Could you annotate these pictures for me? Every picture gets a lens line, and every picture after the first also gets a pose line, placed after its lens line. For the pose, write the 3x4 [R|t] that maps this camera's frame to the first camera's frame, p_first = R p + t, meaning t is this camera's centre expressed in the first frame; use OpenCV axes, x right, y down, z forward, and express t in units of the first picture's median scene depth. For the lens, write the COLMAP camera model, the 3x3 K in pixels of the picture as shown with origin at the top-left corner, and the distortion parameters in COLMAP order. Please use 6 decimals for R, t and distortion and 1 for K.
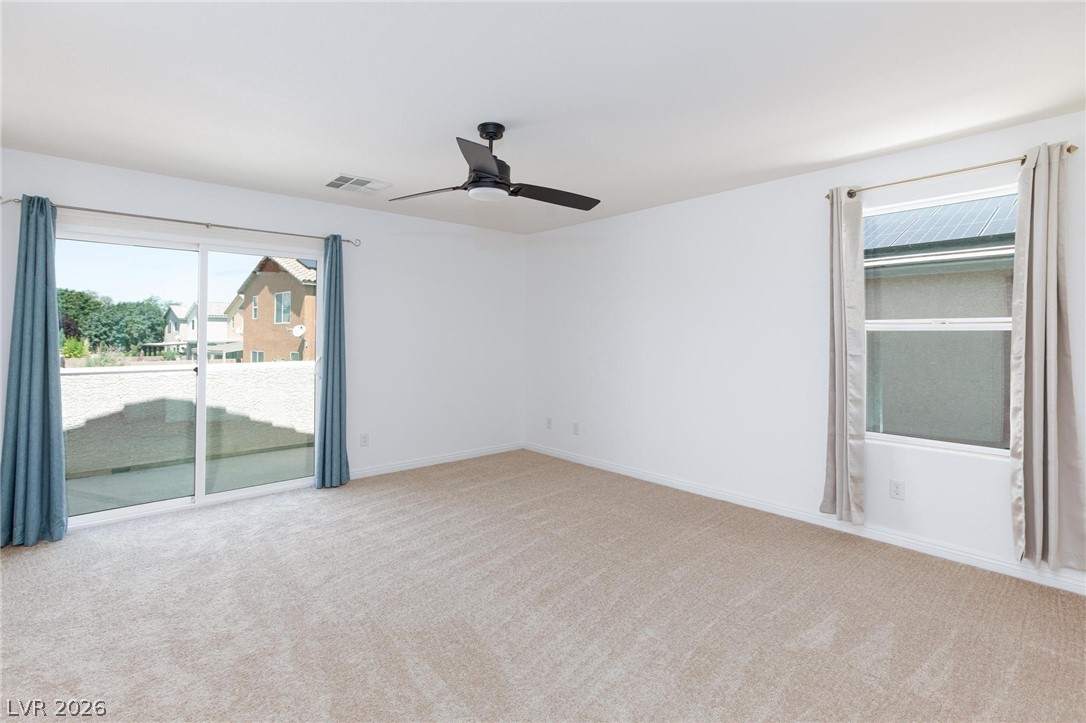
lens RADIAL K [[505.1, 0, 543.9], [0, 505.1, 328.3], [0, 0, 1]] dist [-0.000450, 0.000018]
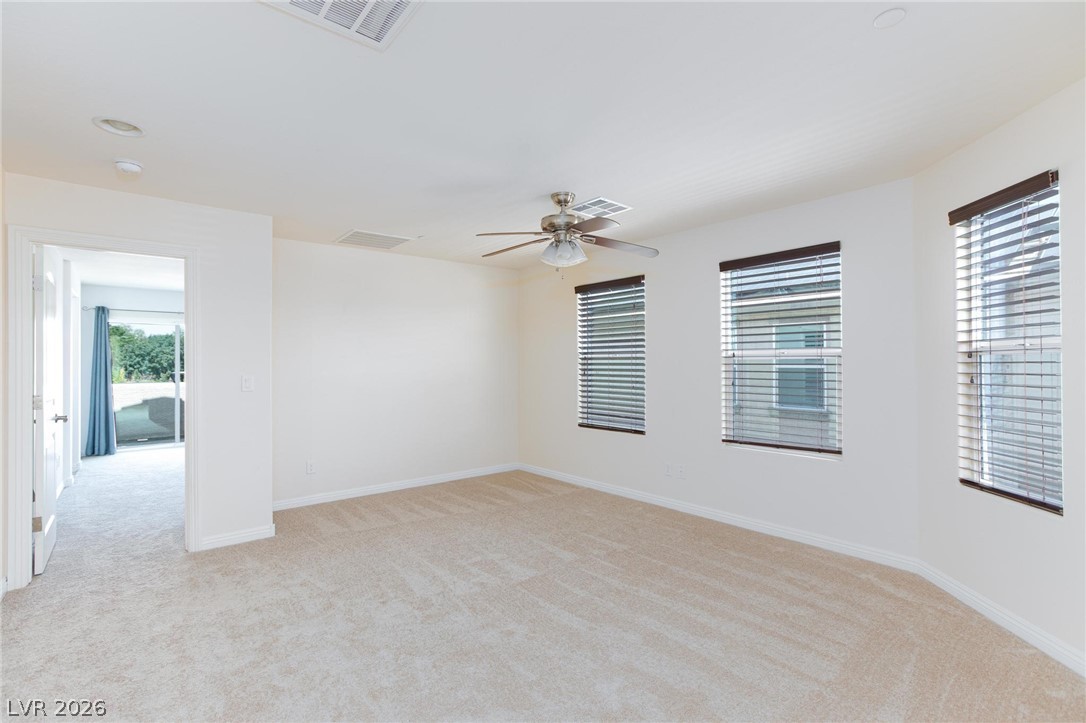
lens RADIAL K [[505.7, 0, 544.8], [0, 505.7, 364.0], [0, 0, 1]] dist [-0.002296, 0.000008]
pose [[0.999218, -0.004955, -0.039236, 0.075689], [0.005606, 0.999848, 0.016492, -0.001432], [0.039149, -0.016699, 0.999094, -0.083785]]
